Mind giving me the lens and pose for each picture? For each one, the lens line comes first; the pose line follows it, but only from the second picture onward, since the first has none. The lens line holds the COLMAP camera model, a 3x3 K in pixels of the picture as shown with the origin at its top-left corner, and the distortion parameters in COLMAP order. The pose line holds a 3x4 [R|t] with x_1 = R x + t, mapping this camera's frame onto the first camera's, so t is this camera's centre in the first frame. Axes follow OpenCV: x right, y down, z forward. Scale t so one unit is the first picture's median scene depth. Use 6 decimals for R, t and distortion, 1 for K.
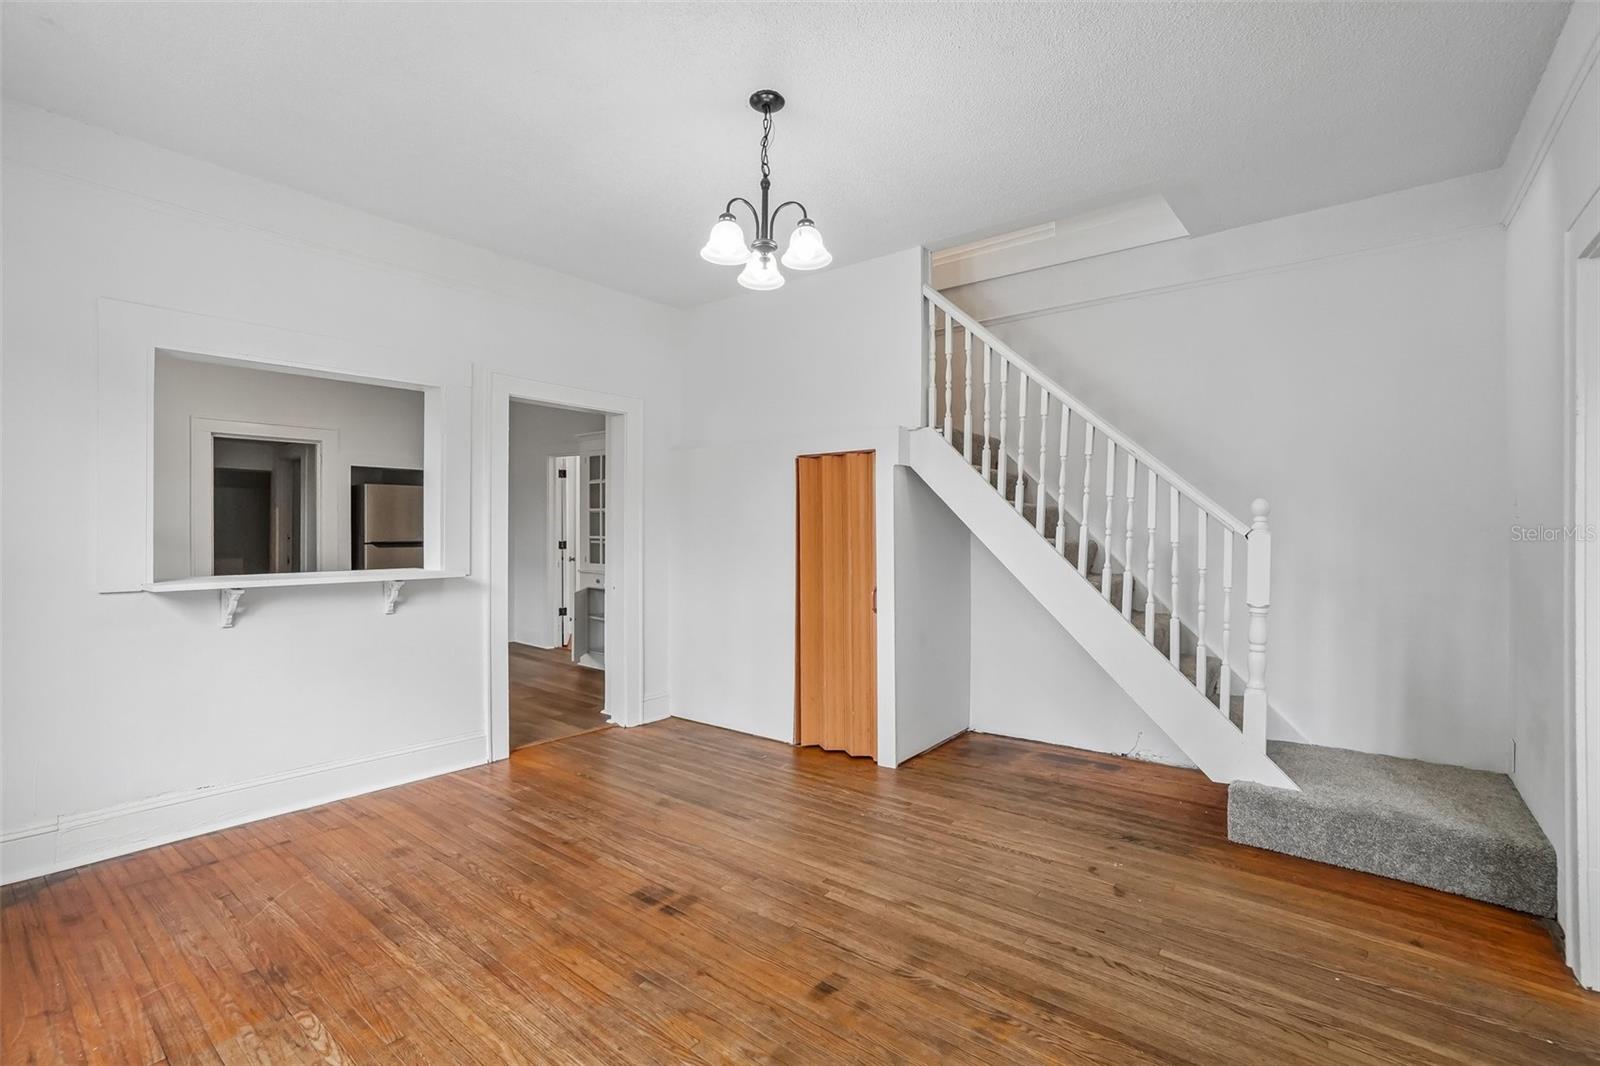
lens RADIAL K [[718.1, 0, 803.0], [0, 718.1, 507.1], [0, 0, 1]] dist [-0.047894, 0.019820]
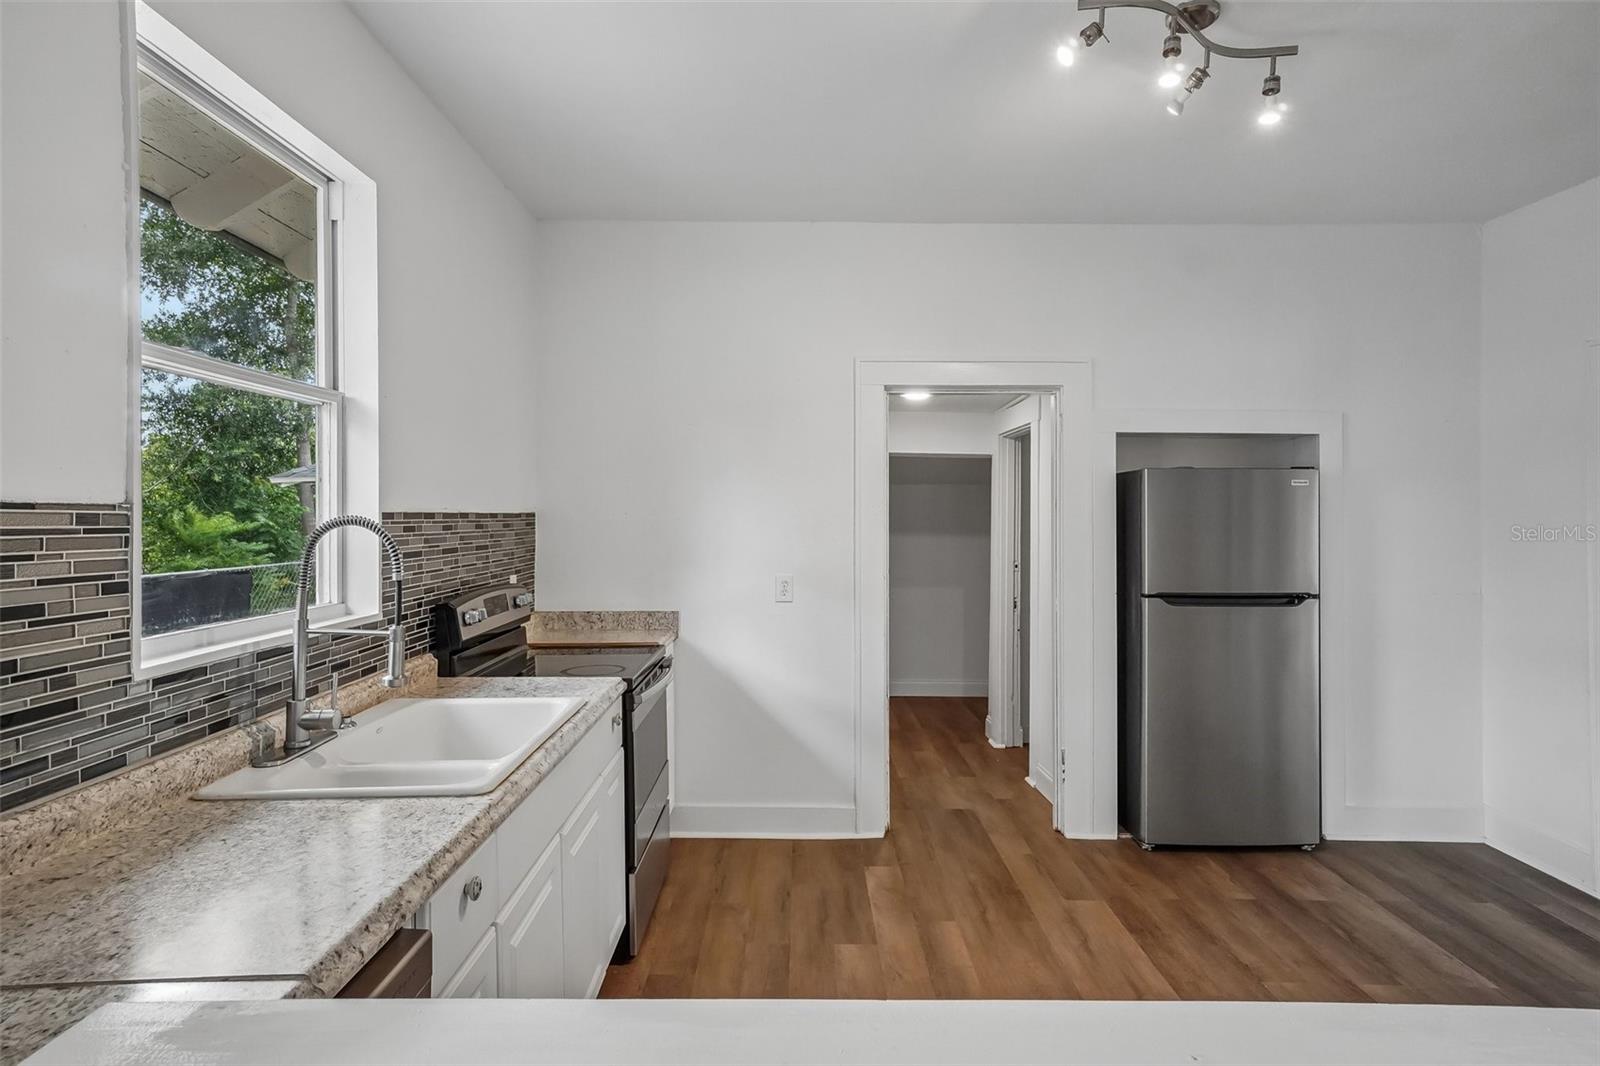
lens RADIAL K [[881.9, 0, 804.4], [0, 881.9, 523.5], [0, 0, 1]] dist [0.003842, 0.001128]
pose [[0.625025, 0.005198, -0.780587, -0.683119], [0.016674, 0.999661, 0.020008, -0.025665], [0.780427, -0.025521, 0.624726, 1.032498]]
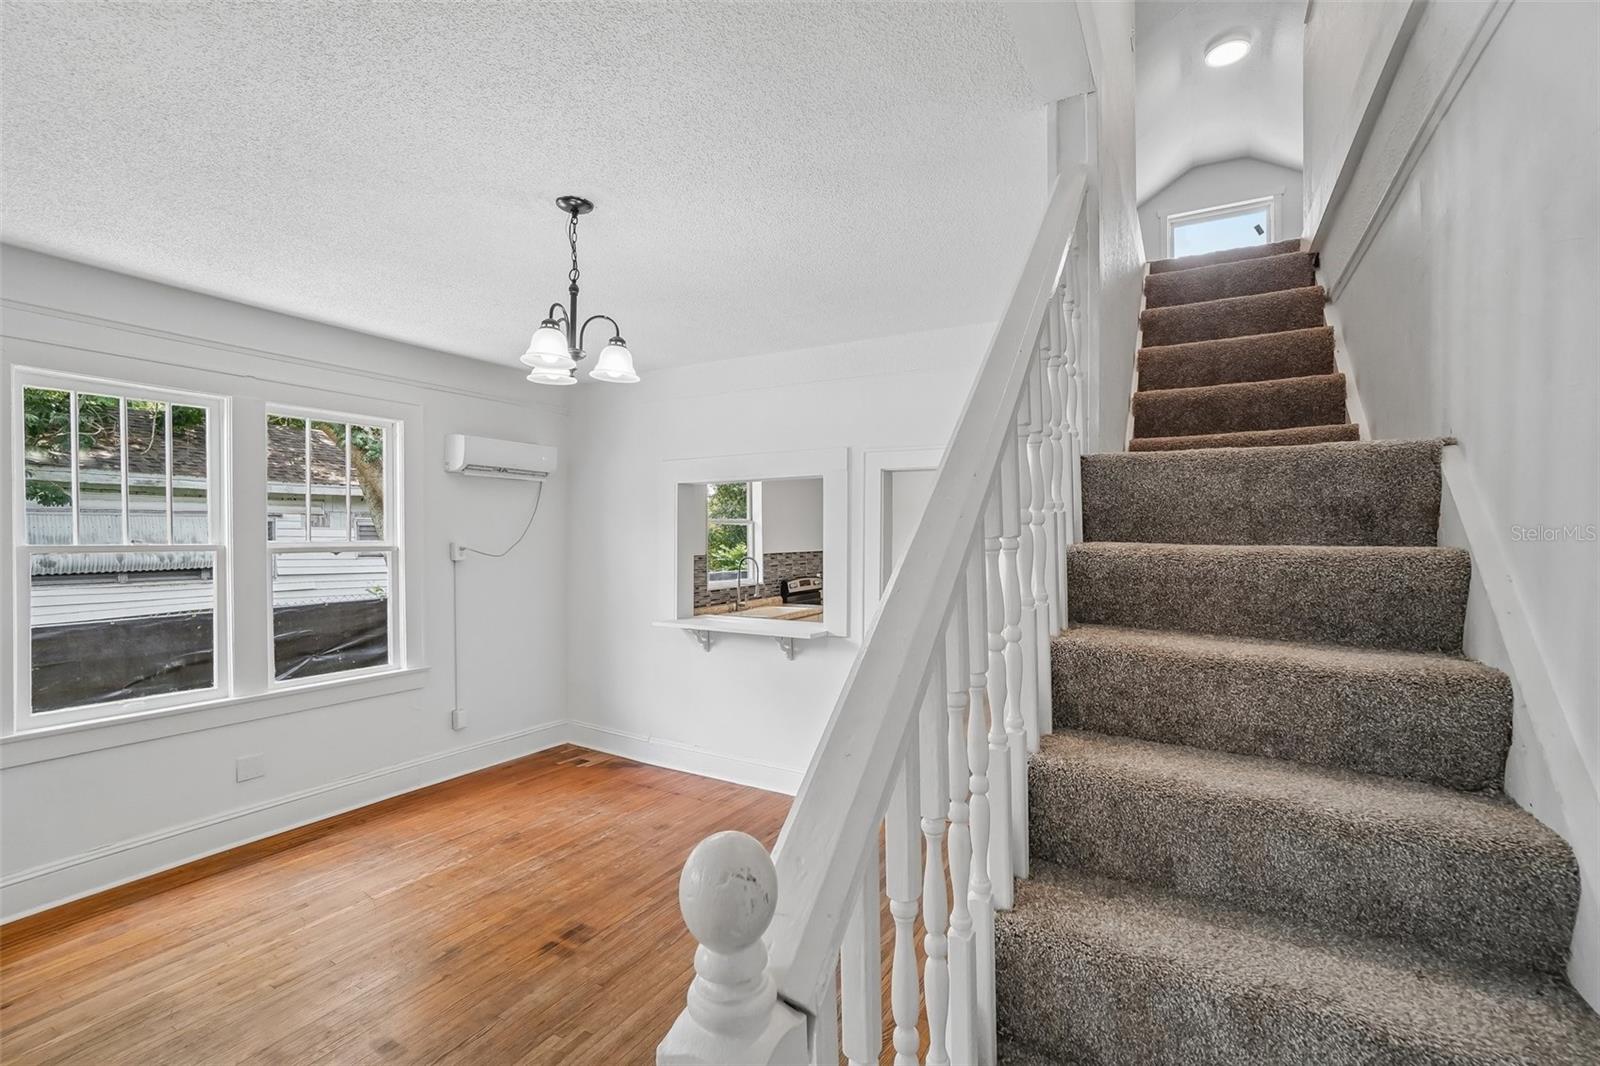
lens RADIAL K [[718.1, 0, 805.1], [0, 718.1, 543.8], [0, 0, 1]] dist [-0.047894, 0.019820]
pose [[0.155655, 0.008562, -0.987774, 0.832044], [0.025009, 0.999608, 0.012606, -0.087217], [0.987495, -0.026665, 0.155380, 1.005728]]
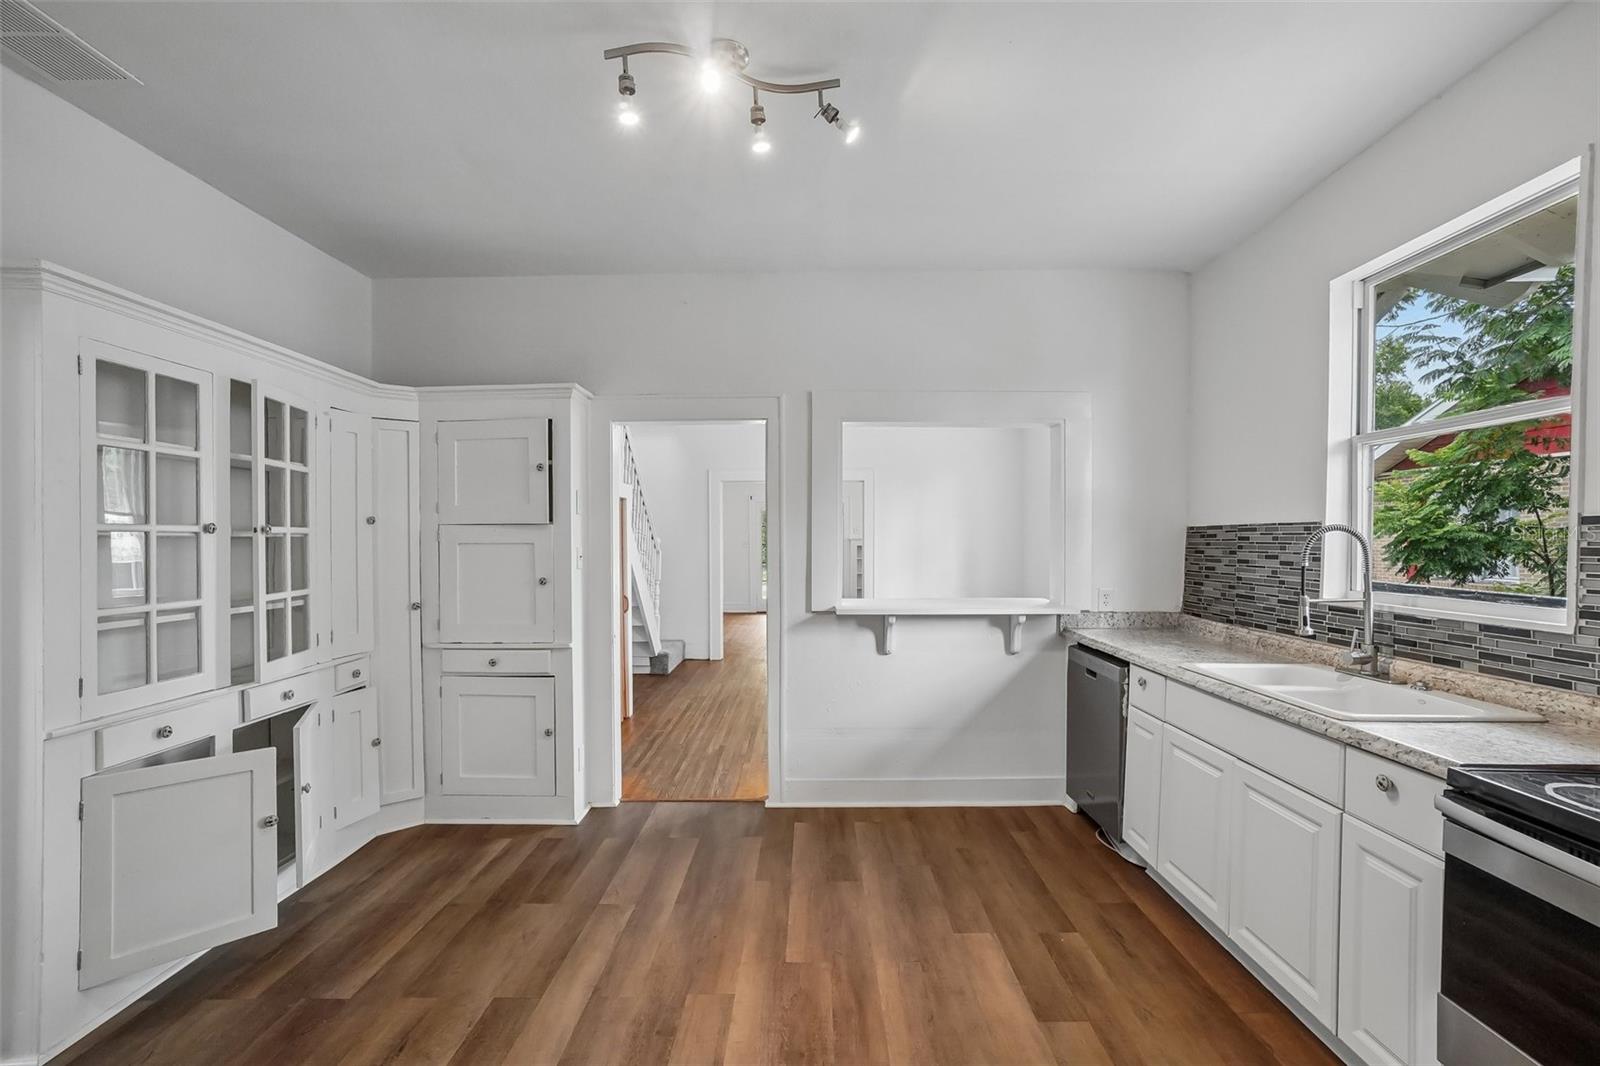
lens RADIAL K [[718.1, 0, 798.6], [0, 718.1, 544.5], [0, 0, 1]] dist [-0.047894, 0.019820]
pose [[-0.602837, -0.008711, 0.797817, -1.661942], [-0.020899, 0.999770, -0.004876, 0.015009], [-0.797591, -0.019613, -0.602880, 2.136034]]
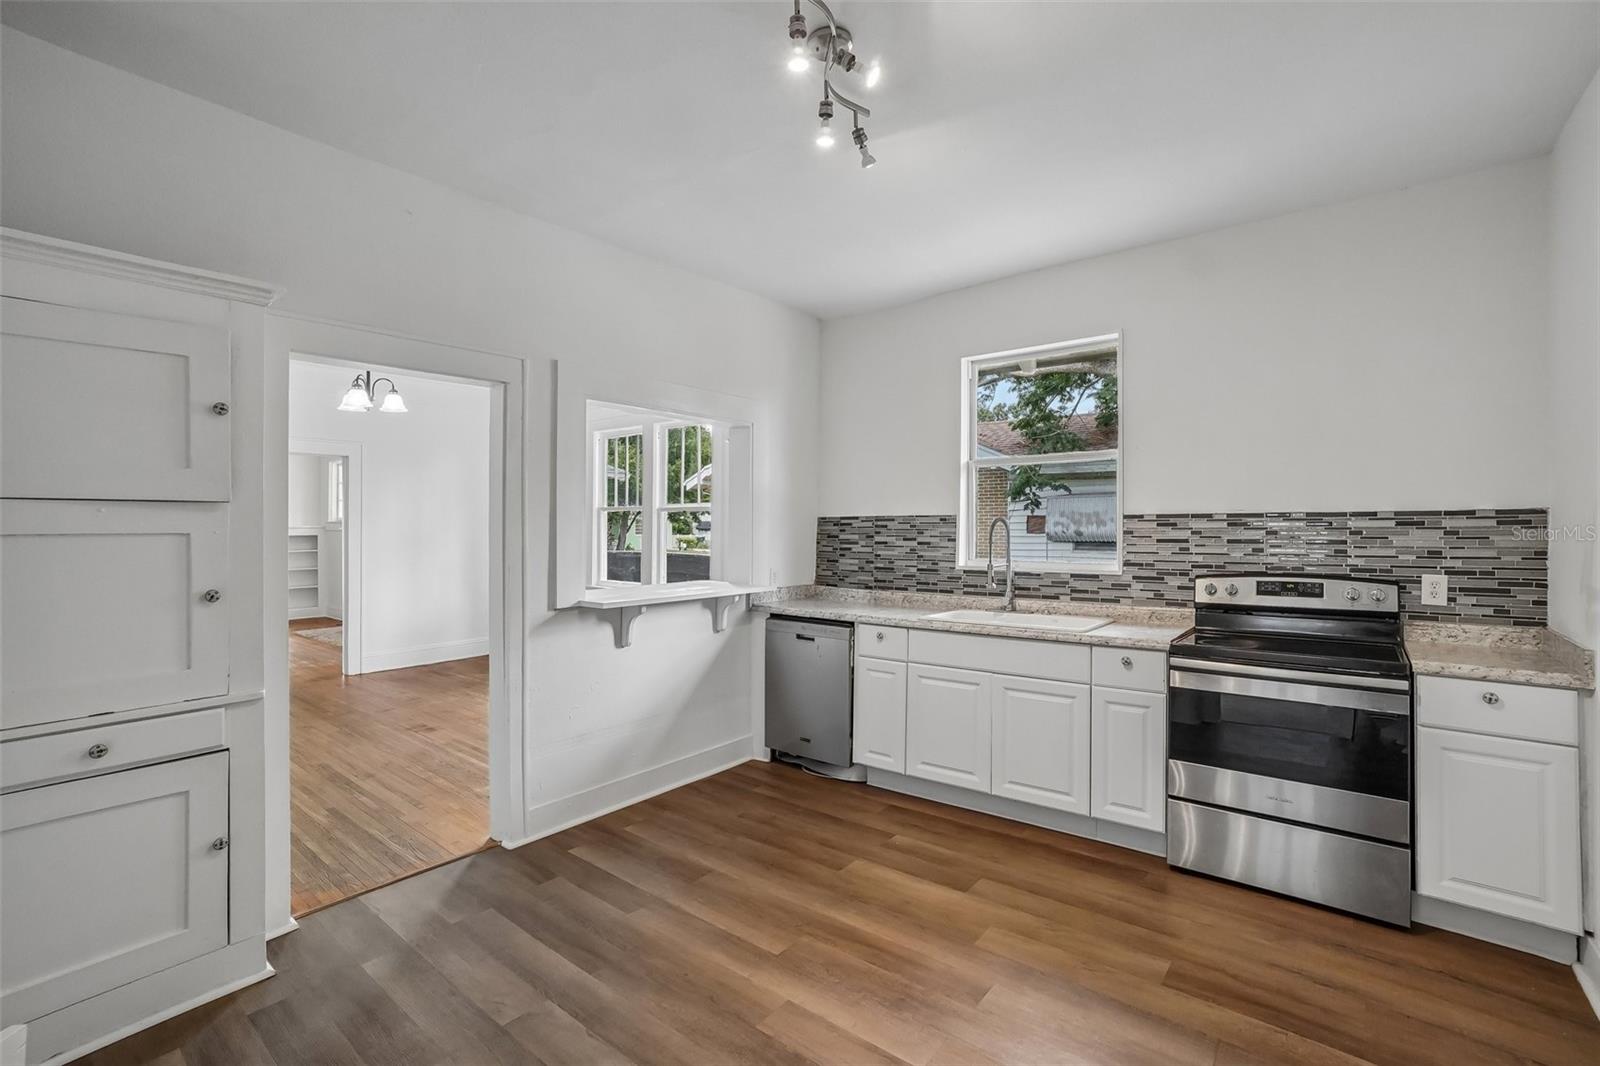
lens RADIAL K [[718.1, 0, 793.3], [0, 718.1, 524.4], [0, 0, 1]] dist [-0.047894, 0.019820]
pose [[-0.999776, -0.002047, 0.021063, -1.053973], [-0.002651, 0.999585, -0.028691, 0.026198], [-0.020996, -0.028740, -0.999366, 2.457003]]
